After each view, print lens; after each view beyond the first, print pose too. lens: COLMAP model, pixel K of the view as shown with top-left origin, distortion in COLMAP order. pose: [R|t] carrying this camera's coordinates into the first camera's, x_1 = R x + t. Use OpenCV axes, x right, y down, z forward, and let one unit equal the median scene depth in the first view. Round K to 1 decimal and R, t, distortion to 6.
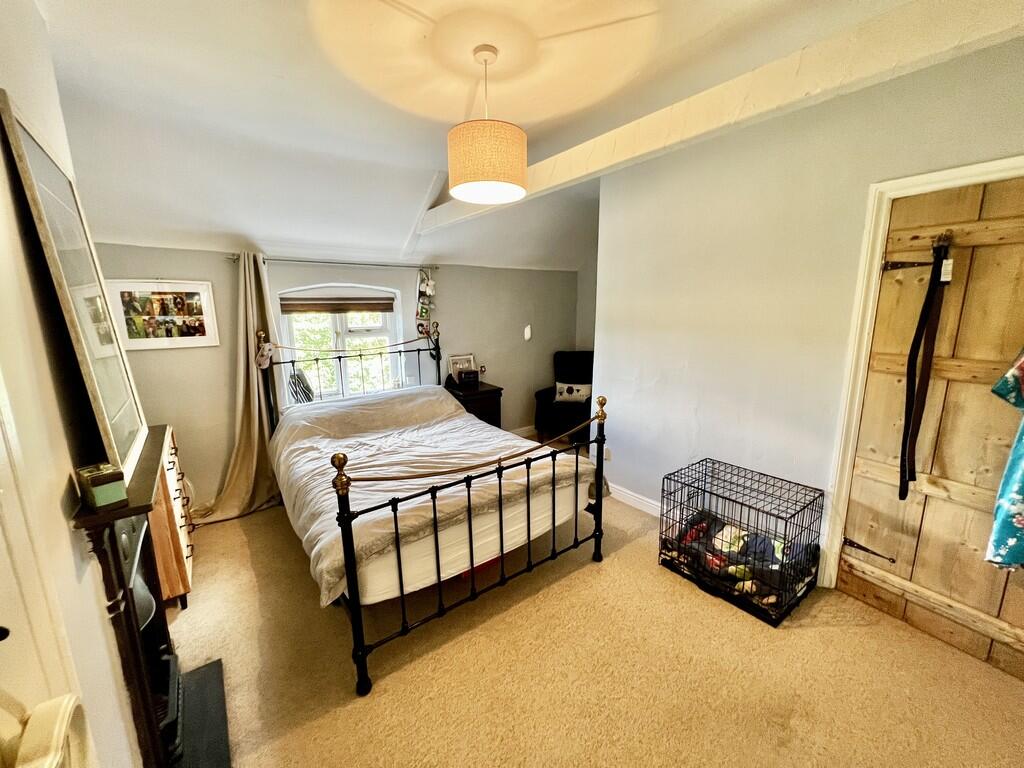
lens RADIAL K [[411.5, 0, 507.6], [0, 411.5, 386.7], [0, 0, 1]] dist [0.001947, 0.000089]
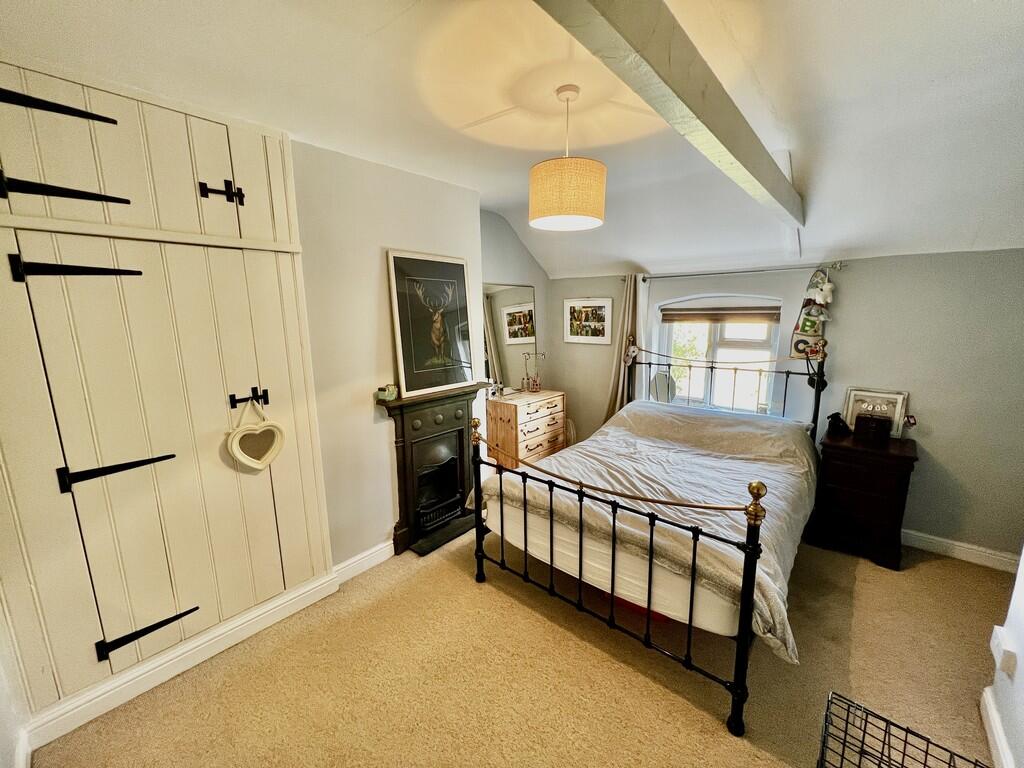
lens RADIAL K [[411.5, 0, 509.3], [0, 411.5, 385.4], [0, 0, 1]] dist [0.001947, 0.000089]
pose [[0.202853, 0.184733, -0.961626, 0.600583], [-0.176920, 0.972796, 0.149558, -0.118892], [0.963094, 0.139793, 0.230018, 0.403637]]
